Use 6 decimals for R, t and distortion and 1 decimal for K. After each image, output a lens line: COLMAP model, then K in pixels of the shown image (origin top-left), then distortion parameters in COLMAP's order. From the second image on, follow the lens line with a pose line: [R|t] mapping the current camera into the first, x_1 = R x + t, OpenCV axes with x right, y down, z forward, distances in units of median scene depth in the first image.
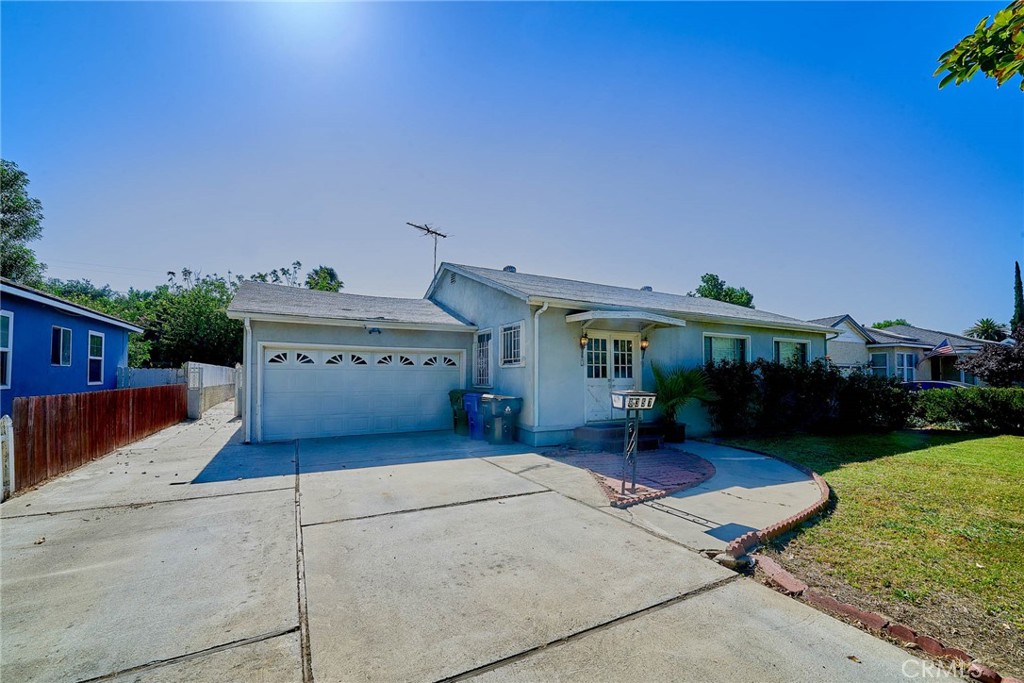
lens RADIAL K [[373.6, 0, 465.4], [0, 373.6, 358.6], [0, 0, 1]] dist [-0.001052, -0.000180]
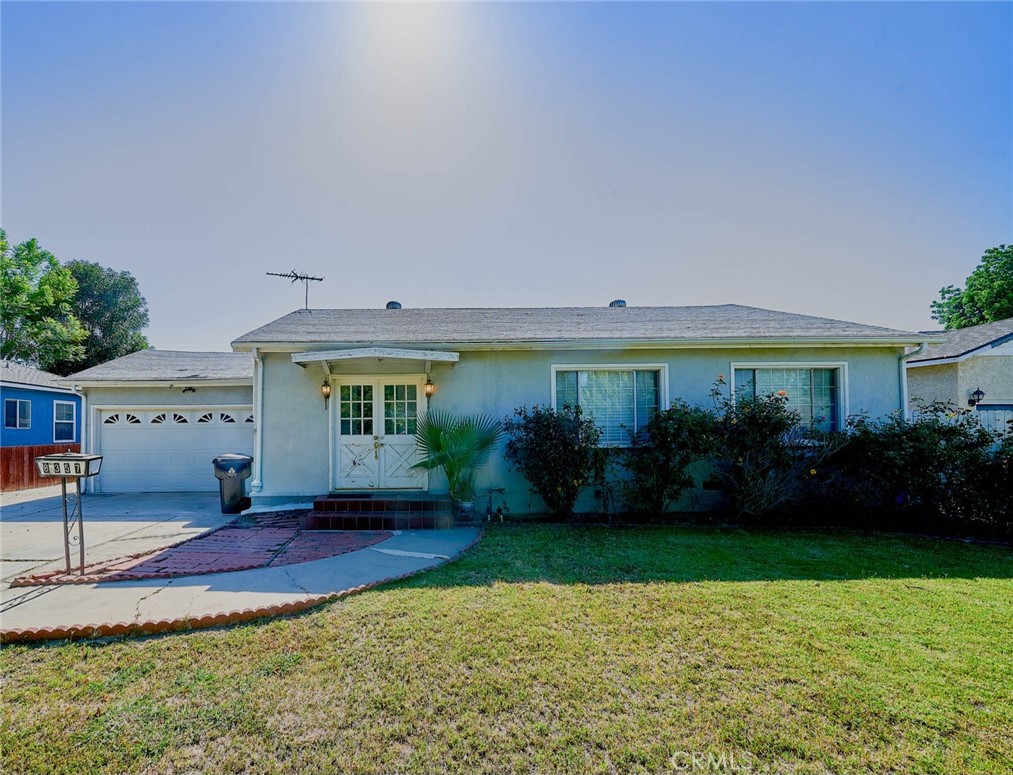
lens RADIAL K [[407.7, 0, 394.3], [0, 407.7, 424.8], [0, 0, 1]] dist [-0.000573, -0.000240]
pose [[0.913644, -0.016373, -0.406185, 0.755045], [0.026588, 0.999456, 0.019519, 0.014873], [0.405645, -0.028633, 0.913582, 0.239960]]
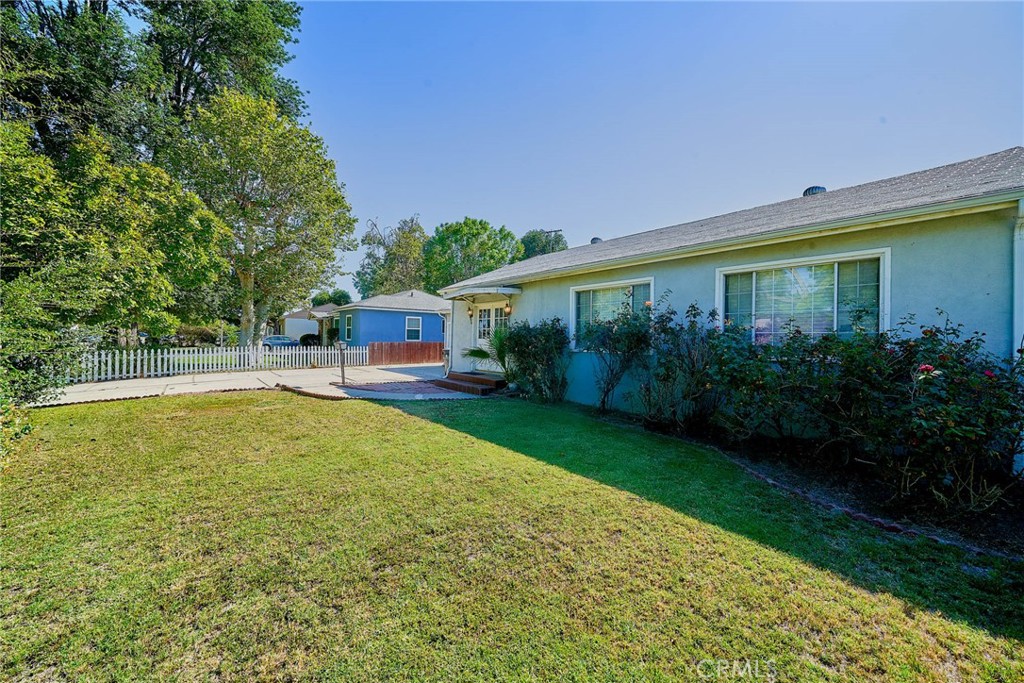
lens RADIAL K [[368.0, 0, 514.4], [0, 368.0, 343.4], [0, 0, 1]] dist [0.002391, -0.000074]
pose [[0.291450, 0.025634, -0.956242, 1.595244], [0.040501, 0.998414, 0.039108, 0.020957], [0.955728, -0.050126, 0.289950, 0.700925]]
